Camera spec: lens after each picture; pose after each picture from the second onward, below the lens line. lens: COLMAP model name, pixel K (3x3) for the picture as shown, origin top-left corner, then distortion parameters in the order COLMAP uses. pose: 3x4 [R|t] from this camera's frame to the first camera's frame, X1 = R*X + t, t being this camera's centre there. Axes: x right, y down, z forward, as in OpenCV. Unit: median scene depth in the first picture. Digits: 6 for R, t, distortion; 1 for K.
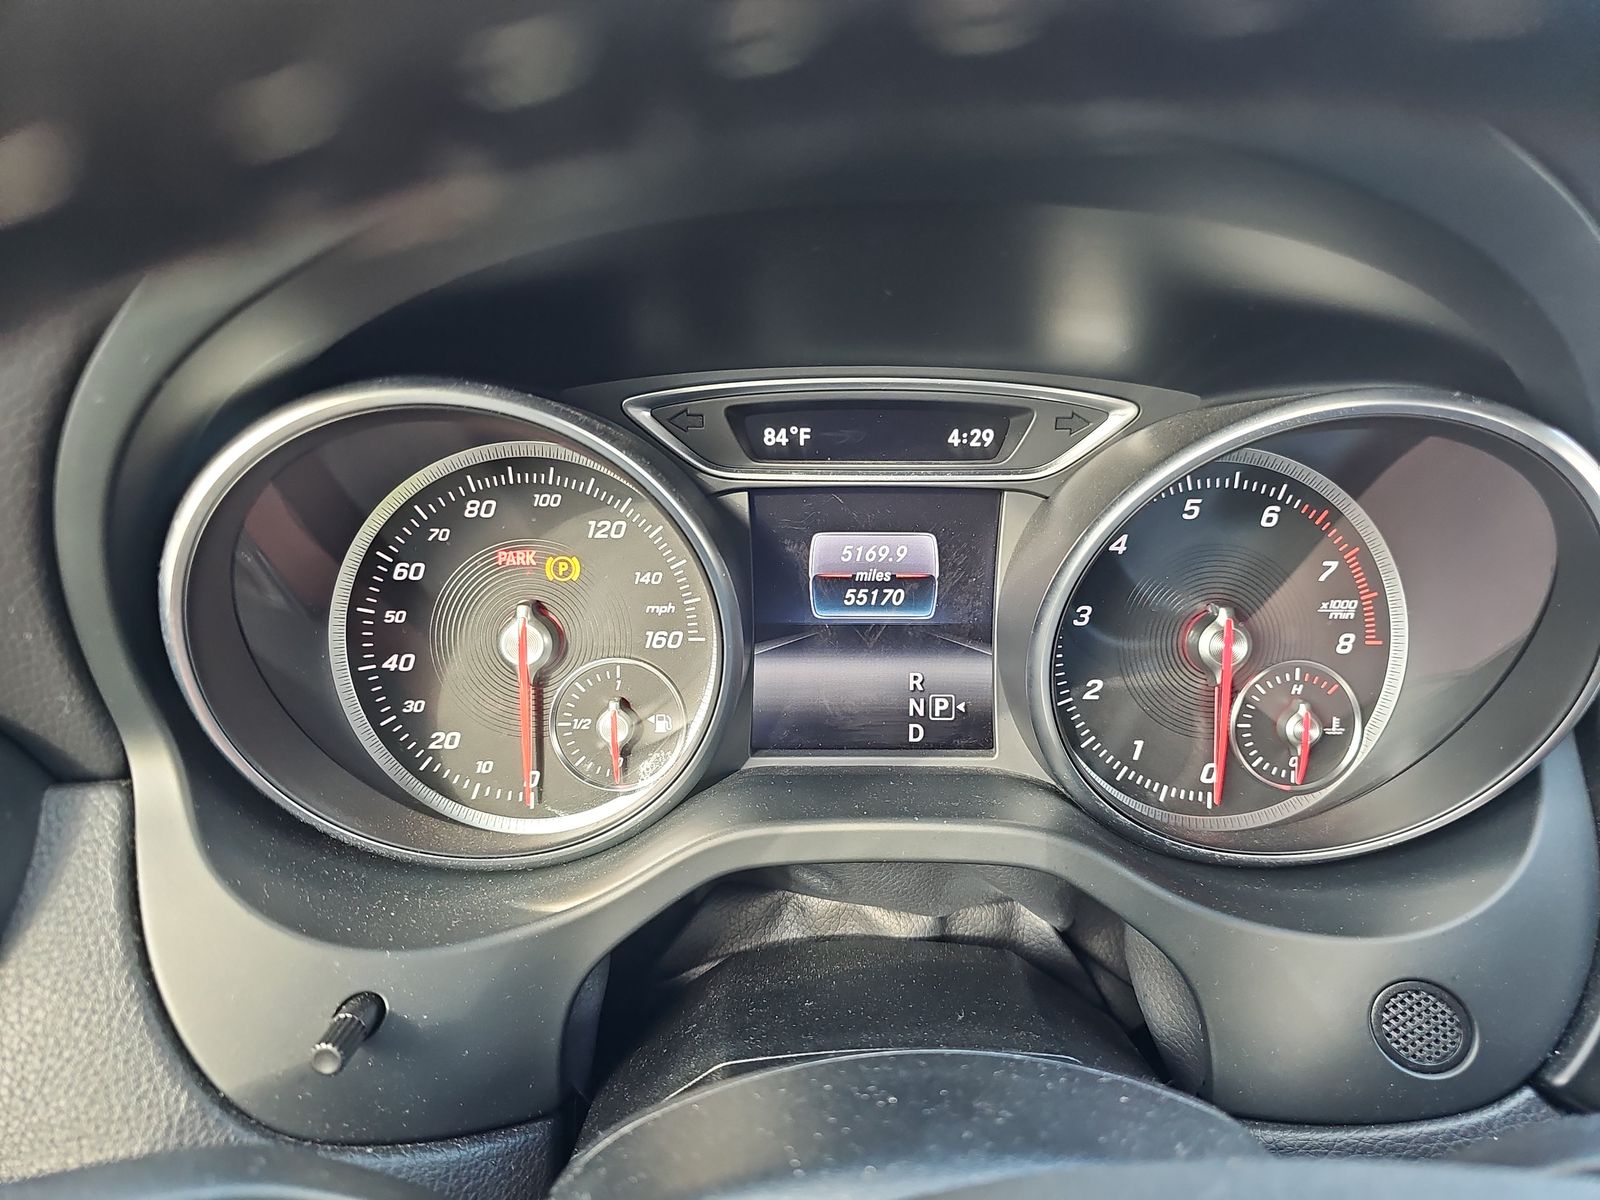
lens RADIAL K [[1081.4, 0, 794.4], [0, 1081.4, 602.2], [0, 0, 1]] dist [0.025864, -0.021115]
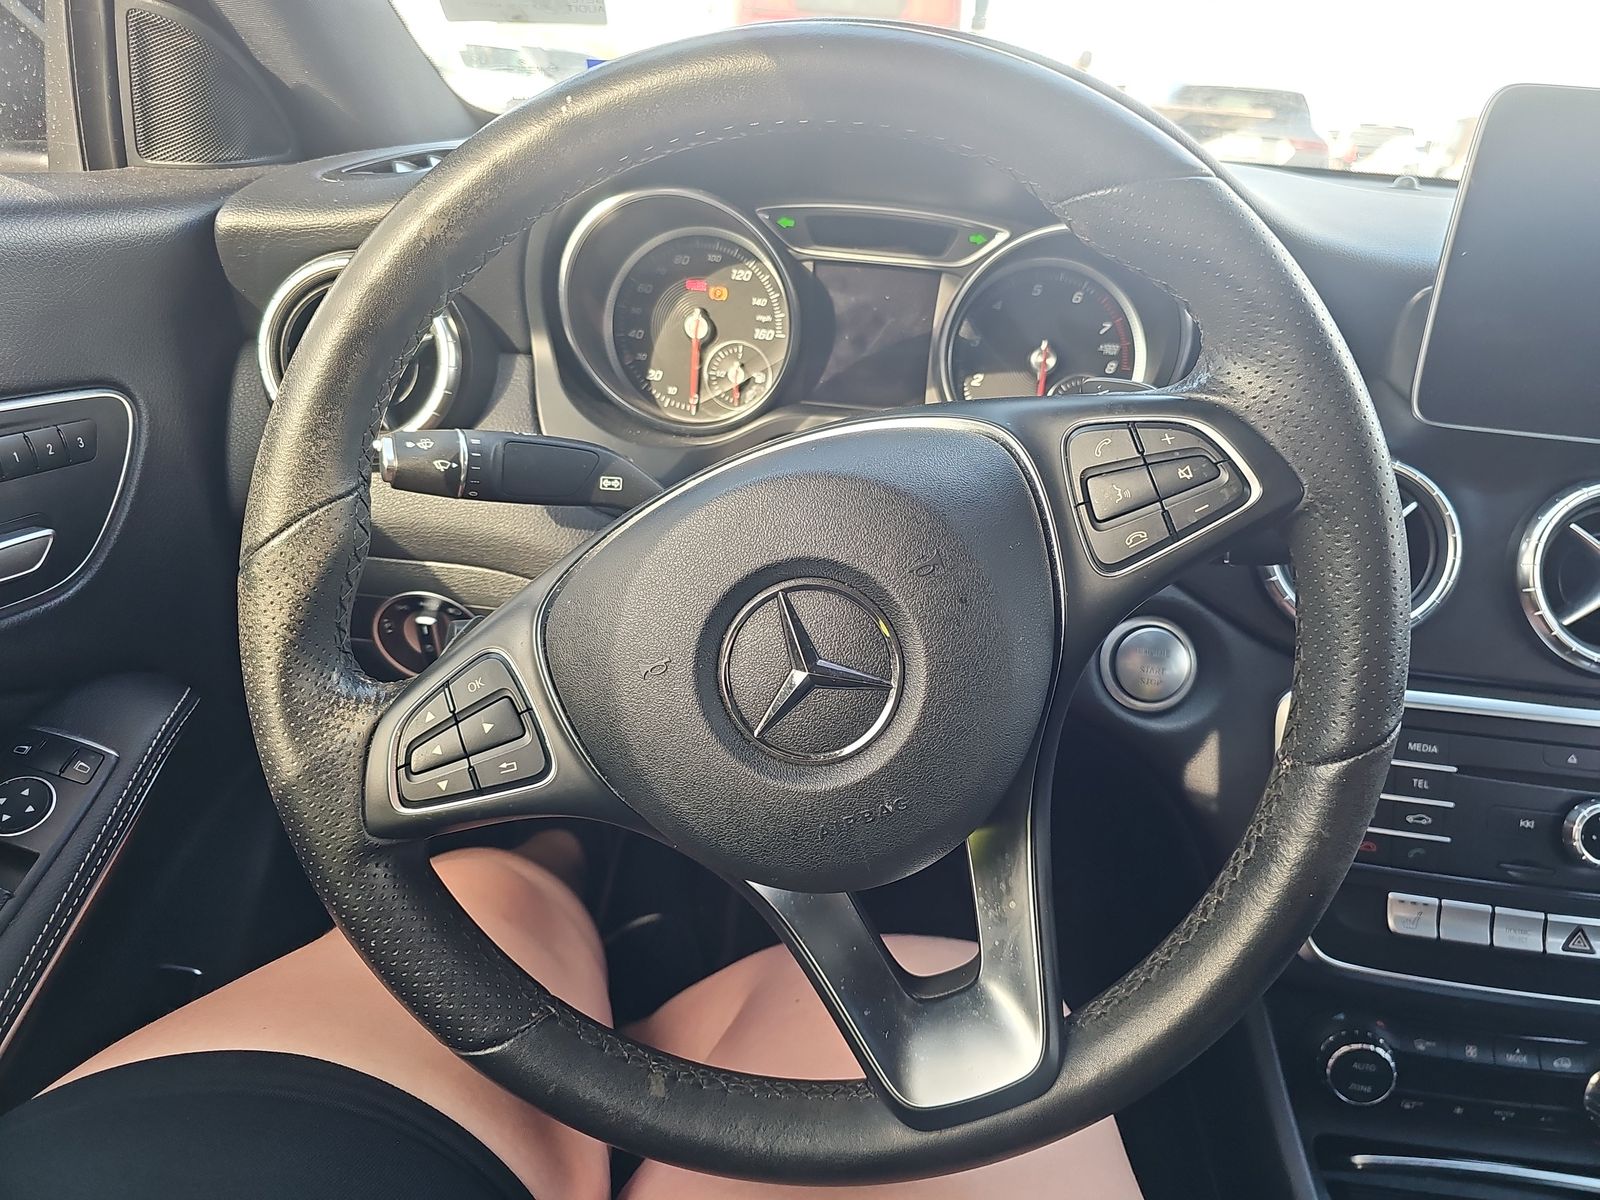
lens RADIAL K [[1081.4, 0, 805.1], [0, 1081.4, 596.8], [0, 0, 1]] dist [0.025864, -0.021115]
pose [[0.989177, 0.109617, -0.097531, 0.205976], [-0.098767, 0.989026, 0.109873, 0.291841], [0.108505, -0.099051, 0.989149, -1.041416]]
